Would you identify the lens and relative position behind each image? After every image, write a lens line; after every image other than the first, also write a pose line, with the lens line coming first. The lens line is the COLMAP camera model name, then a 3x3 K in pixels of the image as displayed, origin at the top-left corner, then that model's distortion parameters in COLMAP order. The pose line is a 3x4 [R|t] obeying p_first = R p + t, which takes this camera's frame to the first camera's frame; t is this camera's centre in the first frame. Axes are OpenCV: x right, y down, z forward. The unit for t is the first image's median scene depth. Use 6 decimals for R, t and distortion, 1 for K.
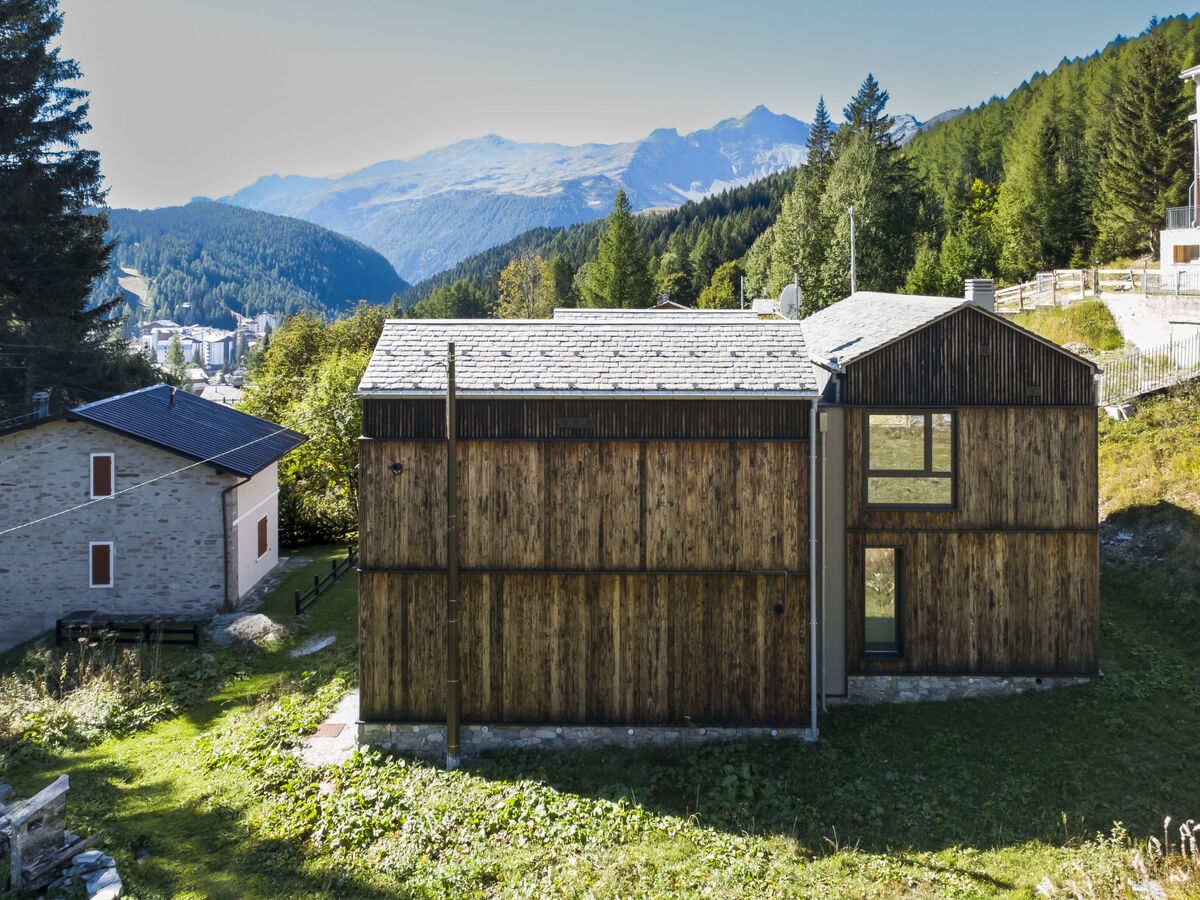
lens RADIAL K [[911.0, 0, 497.7], [0, 911.0, 365.2], [0, 0, 1]] dist [0.005213, 0.007433]
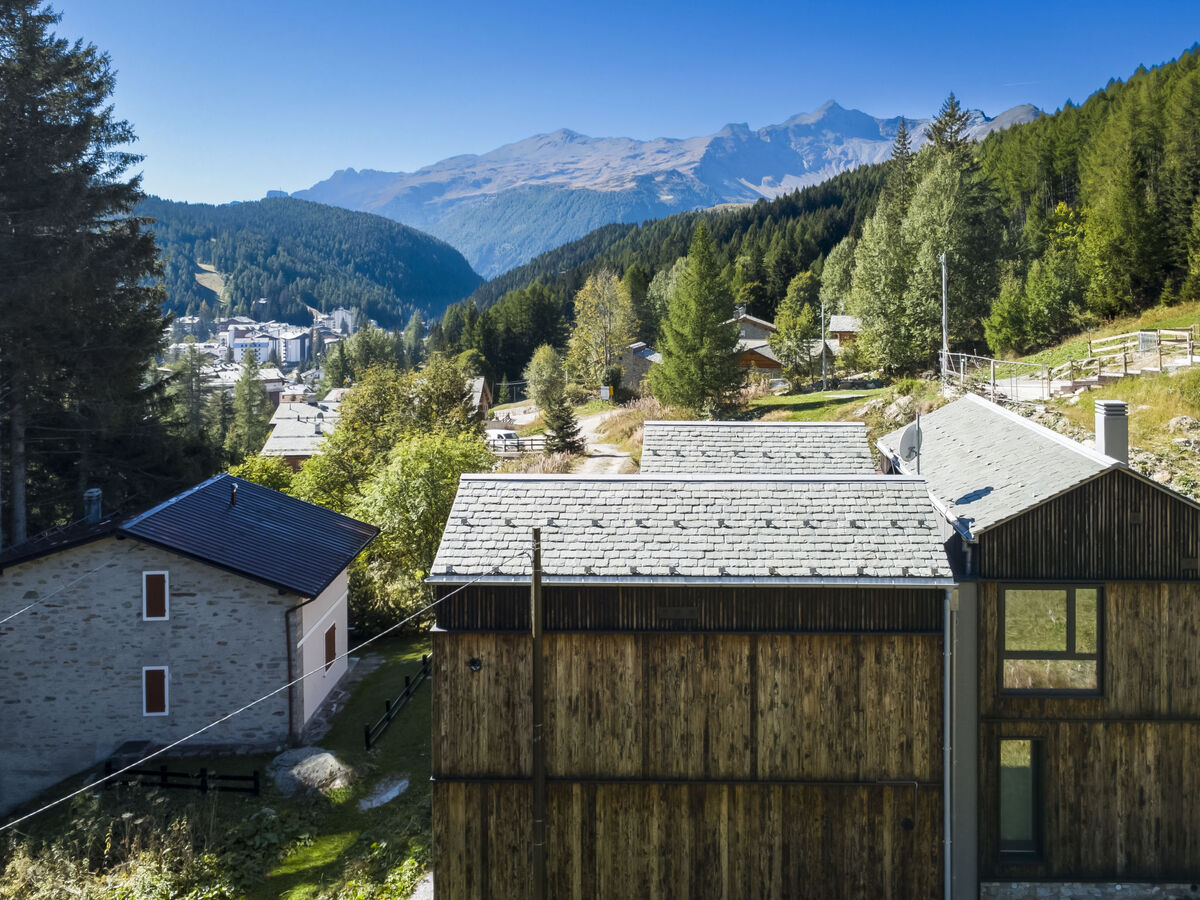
lens RADIAL K [[896.1, 0, 576.4], [0, 896.1, 368.2], [0, 0, 1]] dist [0.011328, -0.003034]
pose [[0.999980, -0.003018, 0.005566, -0.013192], [0.002930, 0.999872, 0.015741, -0.149585], [-0.005613, -0.015725, 0.999861, 0.108137]]
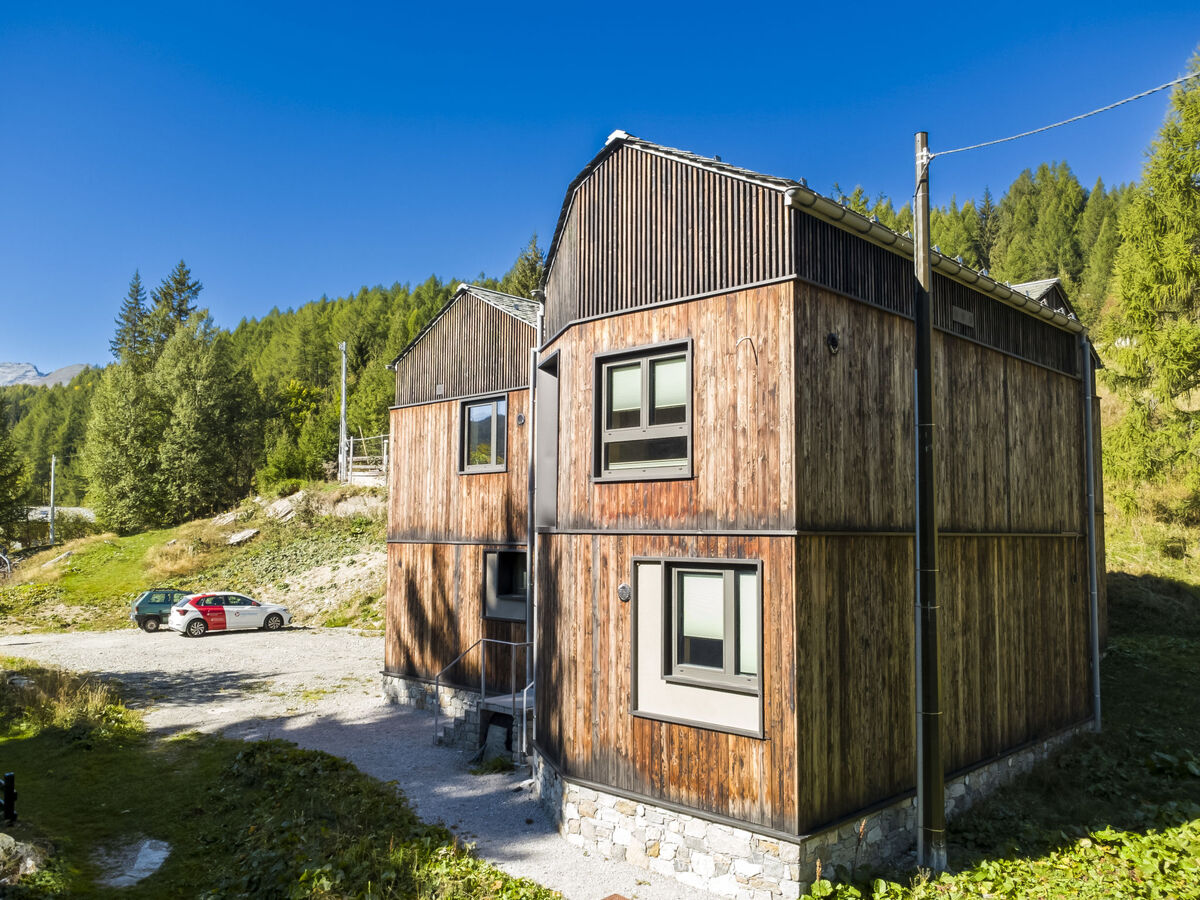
lens RADIAL K [[939.6, 0, 576.2], [0, 939.6, 467.8], [0, 0, 1]] dist [0.003508, 0.002590]
pose [[0.688507, 0.054016, 0.723215, -0.493685], [-0.004893, 0.997546, -0.069847, 0.181535], [-0.725213, 0.044551, 0.687082, 0.583382]]
